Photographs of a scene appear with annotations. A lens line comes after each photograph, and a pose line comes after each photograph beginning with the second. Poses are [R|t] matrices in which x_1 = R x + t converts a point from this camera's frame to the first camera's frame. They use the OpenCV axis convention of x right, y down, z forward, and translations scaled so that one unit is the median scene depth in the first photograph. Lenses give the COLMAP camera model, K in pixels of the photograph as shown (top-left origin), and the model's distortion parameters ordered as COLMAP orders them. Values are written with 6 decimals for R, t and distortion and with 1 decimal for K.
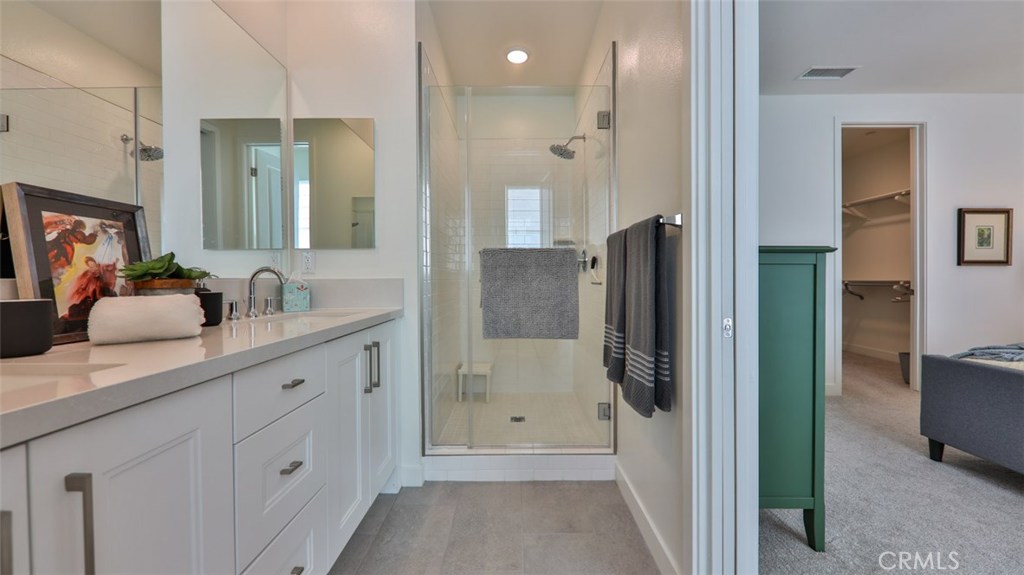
lens RADIAL K [[371.9, 0, 517.1], [0, 371.9, 280.2], [0, 0, 1]] dist [0.002516, -0.004071]
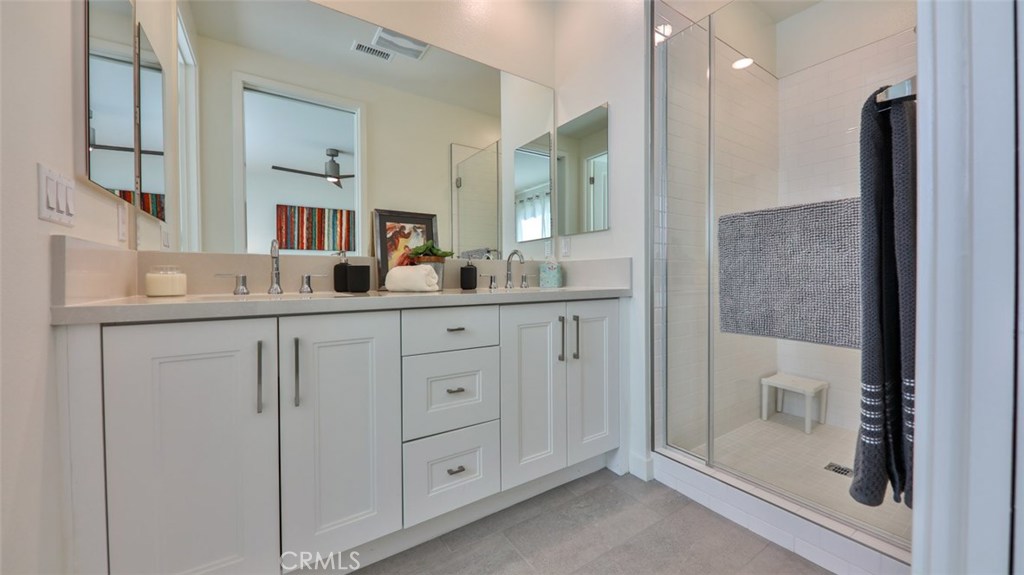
lens RADIAL K [[371.9, 0, 520.1], [0, 371.9, 283.9], [0, 0, 1]] dist [0.002516, -0.004071]
pose [[0.547720, 0.016569, -0.836498, 0.396421], [-0.001743, 0.999824, 0.018663, 0.053066], [0.836660, -0.008764, 0.547652, 0.274476]]
